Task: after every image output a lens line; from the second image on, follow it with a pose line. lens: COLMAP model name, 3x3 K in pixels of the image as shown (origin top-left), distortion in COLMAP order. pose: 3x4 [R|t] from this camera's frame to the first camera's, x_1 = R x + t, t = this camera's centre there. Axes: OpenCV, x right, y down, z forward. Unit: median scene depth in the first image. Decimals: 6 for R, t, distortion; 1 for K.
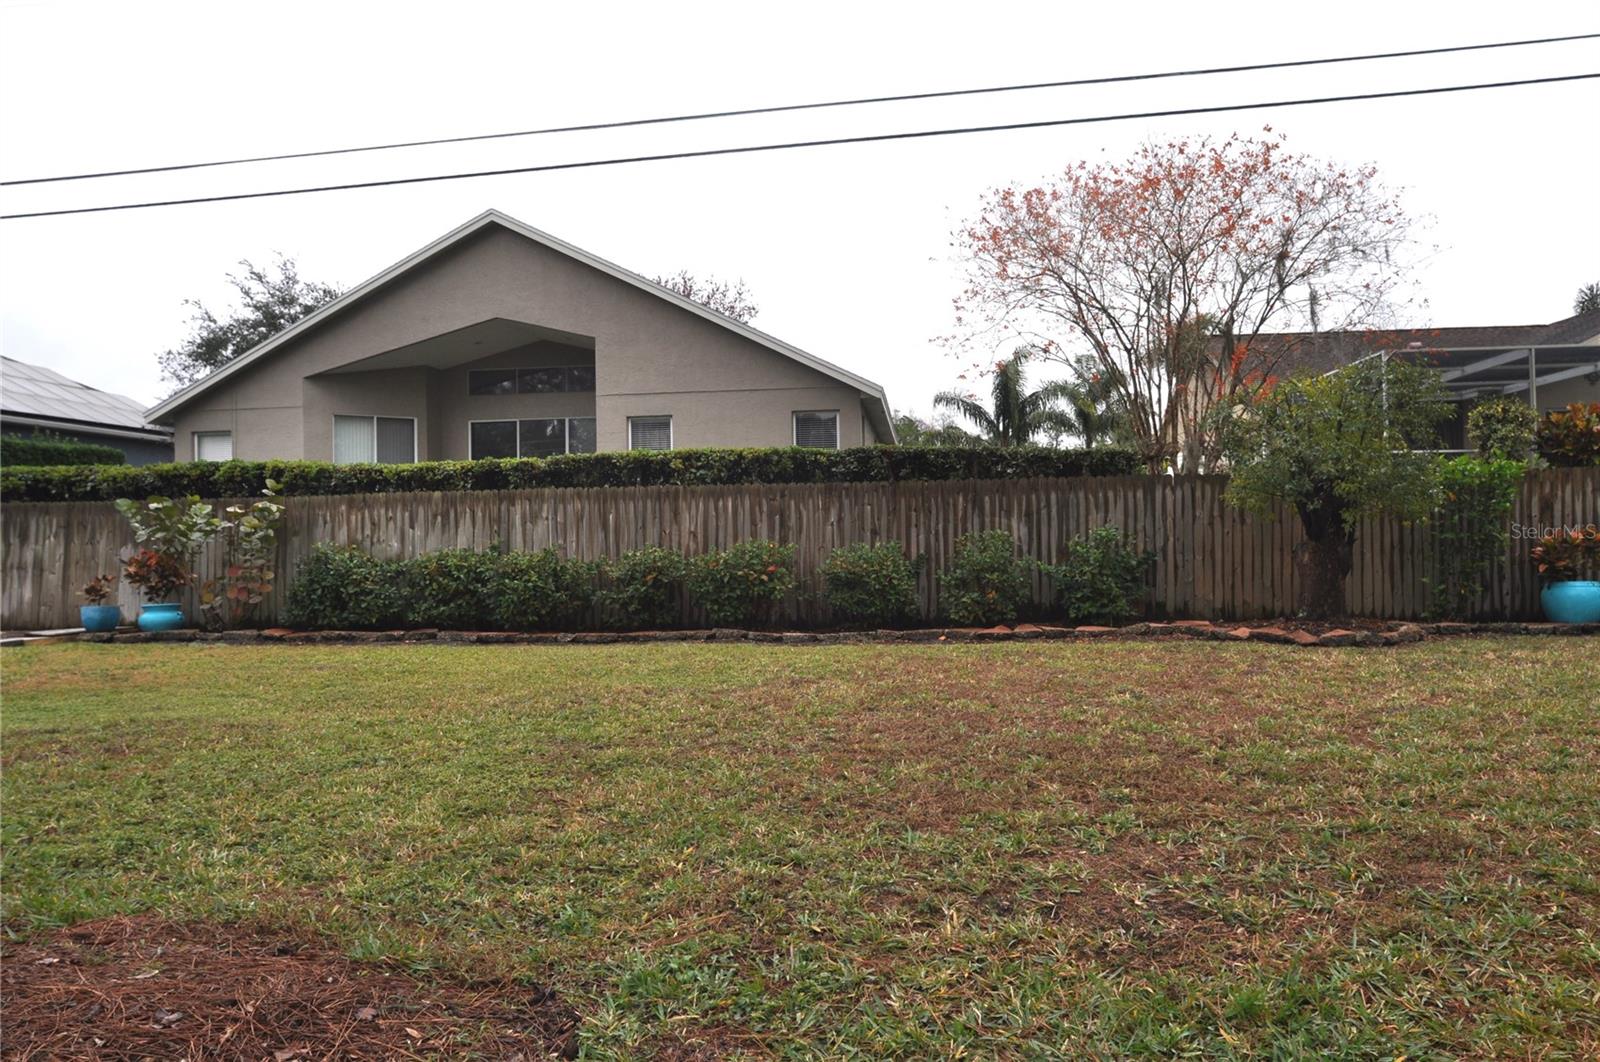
lens RADIAL K [[976.0, 0, 801.5], [0, 976.0, 535.2], [0, 0, 1]] dist [-0.071872, 0.040391]
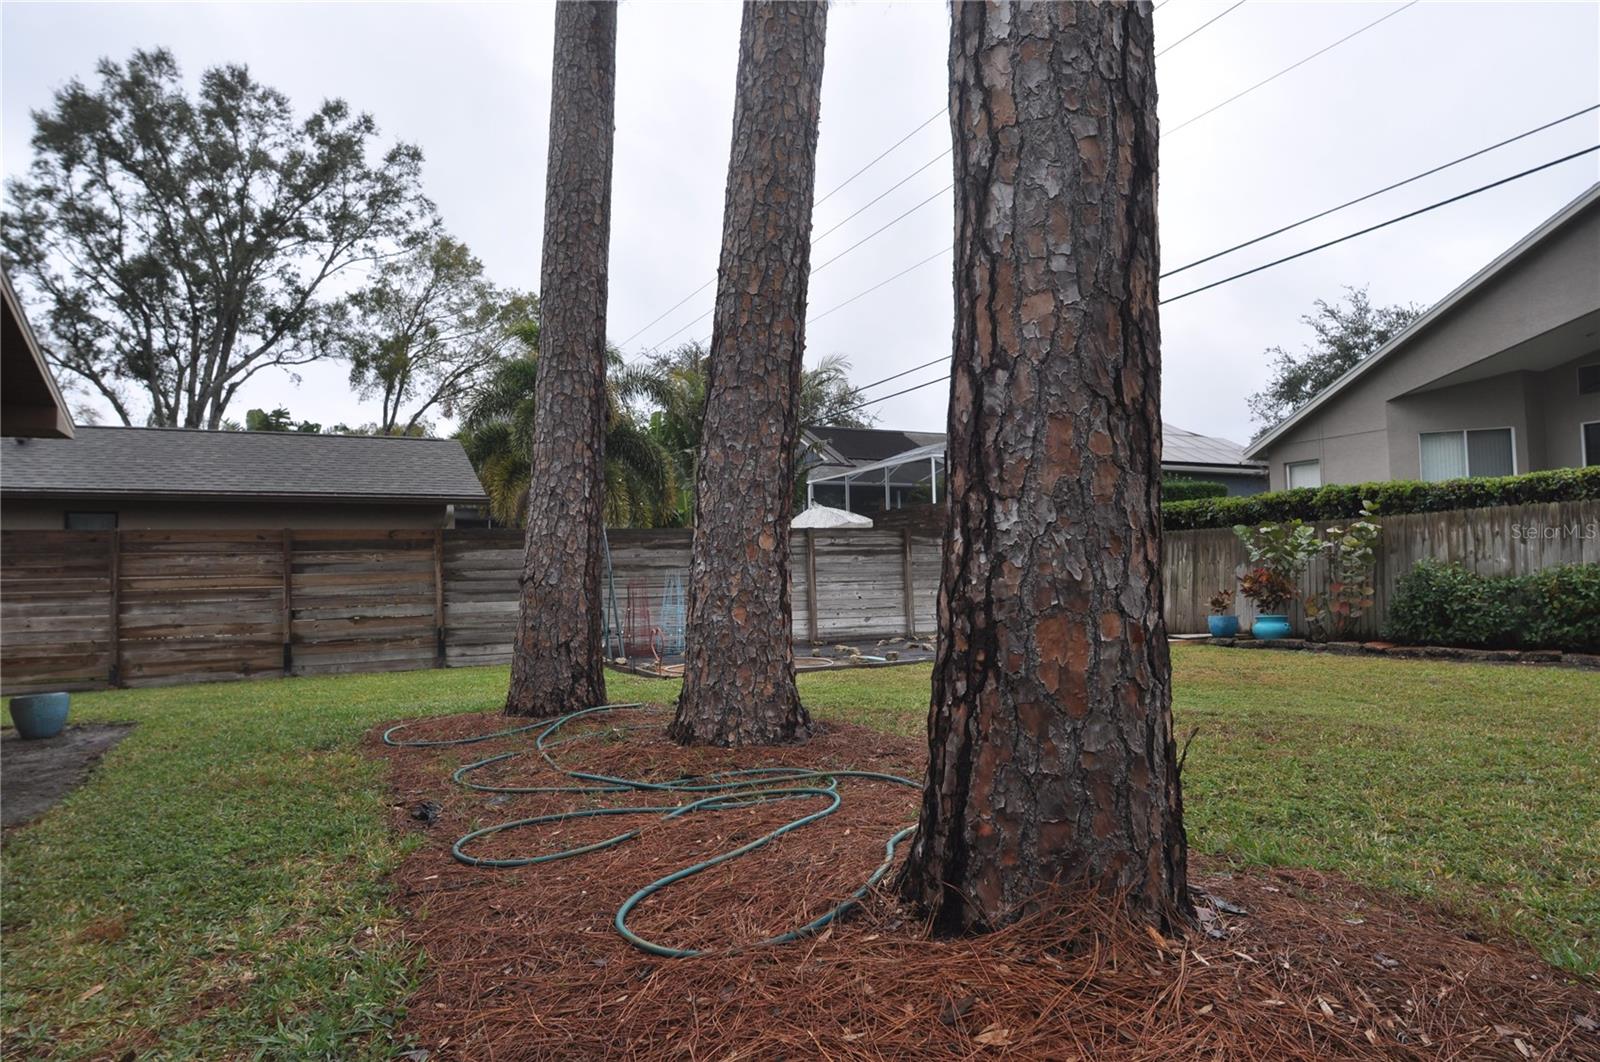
lens RADIAL K [[968.3, 0, 799.6], [0, 968.3, 537.6], [0, 0, 1]] dist [-0.066207, 0.033924]
pose [[0.567455, -0.034682, -0.822674, -0.048003], [0.014258, 0.999377, -0.032297, 0.007603], [0.823281, 0.006597, 0.567596, -0.112282]]
